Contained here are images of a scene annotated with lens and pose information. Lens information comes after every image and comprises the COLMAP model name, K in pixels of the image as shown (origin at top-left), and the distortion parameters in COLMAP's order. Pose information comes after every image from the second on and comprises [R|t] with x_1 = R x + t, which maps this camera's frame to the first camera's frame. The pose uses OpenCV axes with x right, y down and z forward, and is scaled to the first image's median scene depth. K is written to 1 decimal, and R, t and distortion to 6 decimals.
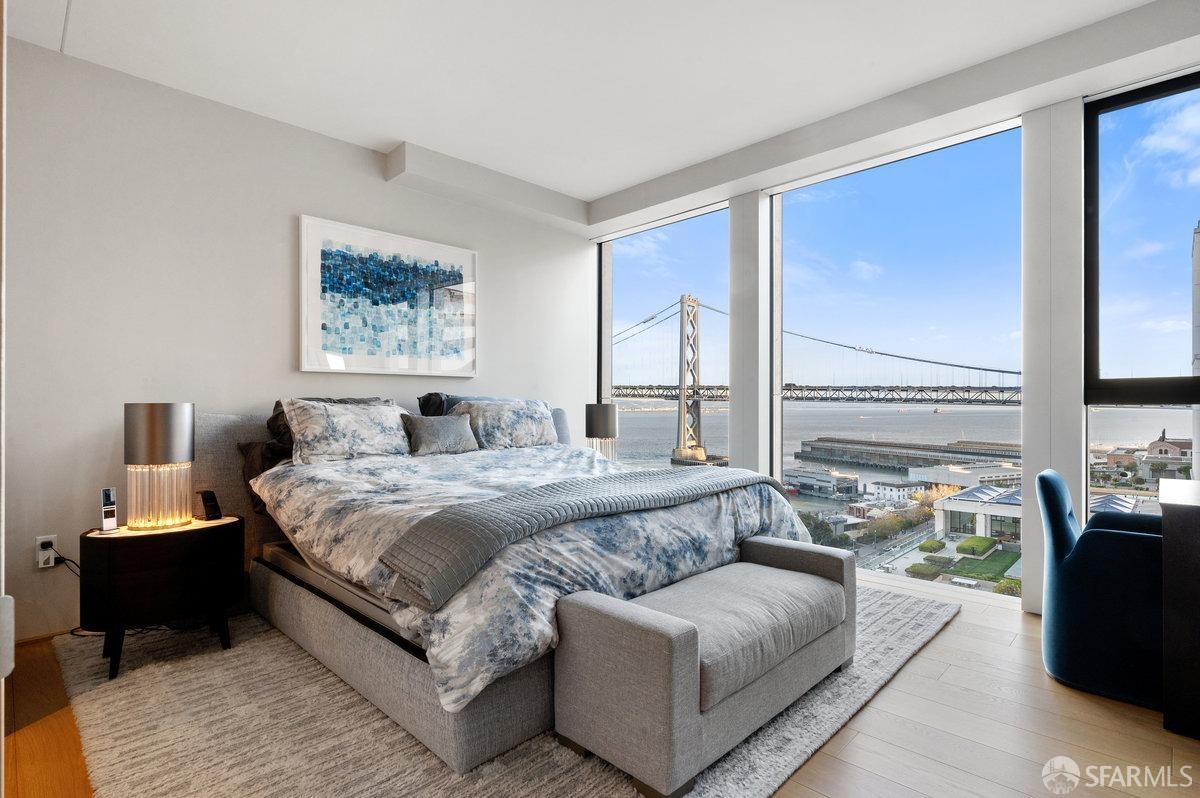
lens RADIAL K [[589.9, 0, 602.8], [0, 589.9, 402.5], [0, 0, 1]] dist [0.001288, 0.000270]
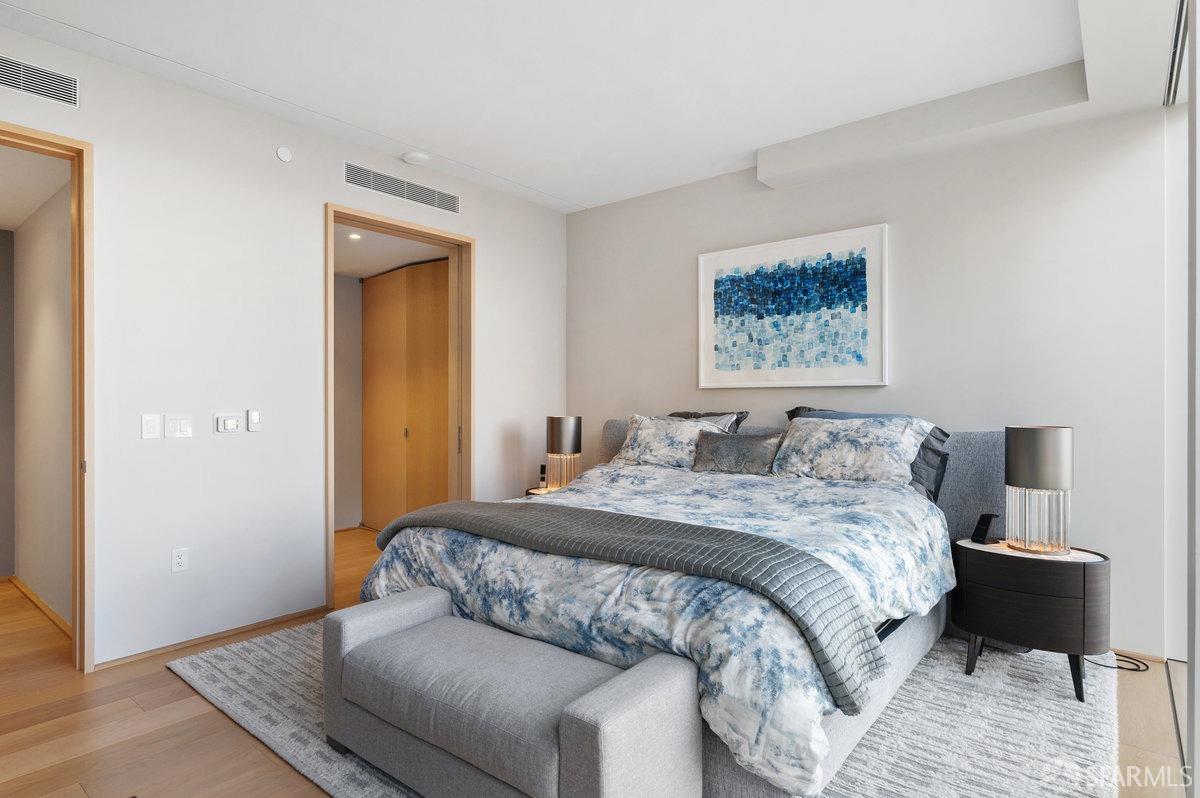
lens RADIAL K [[646.3, 0, 593.3], [0, 646.3, 389.4], [0, 0, 1]] dist [0.017275, 0.000068]
pose [[0.089621, -0.013280, -0.995887, 0.712513], [0.005250, 0.999904, -0.012861, -0.034492], [0.995962, -0.004076, 0.089682, 0.645558]]
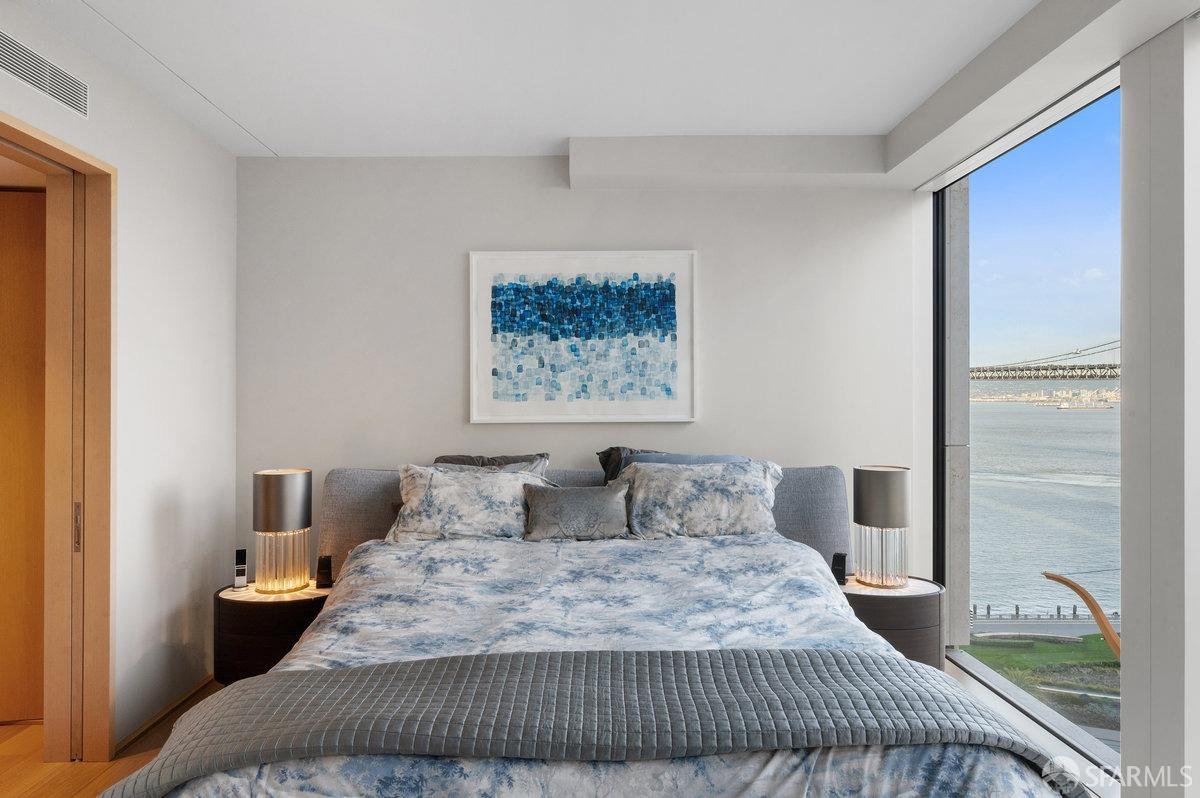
lens RADIAL K [[680.6, 0, 590.6], [0, 680.6, 386.8], [0, 0, 1]] dist [0.011691, -0.001662]
pose [[0.709401, -0.015359, -0.704638, 0.342514], [0.006620, 0.999864, -0.015130, -0.088579], [0.704774, 0.006068, 0.709406, 0.369820]]
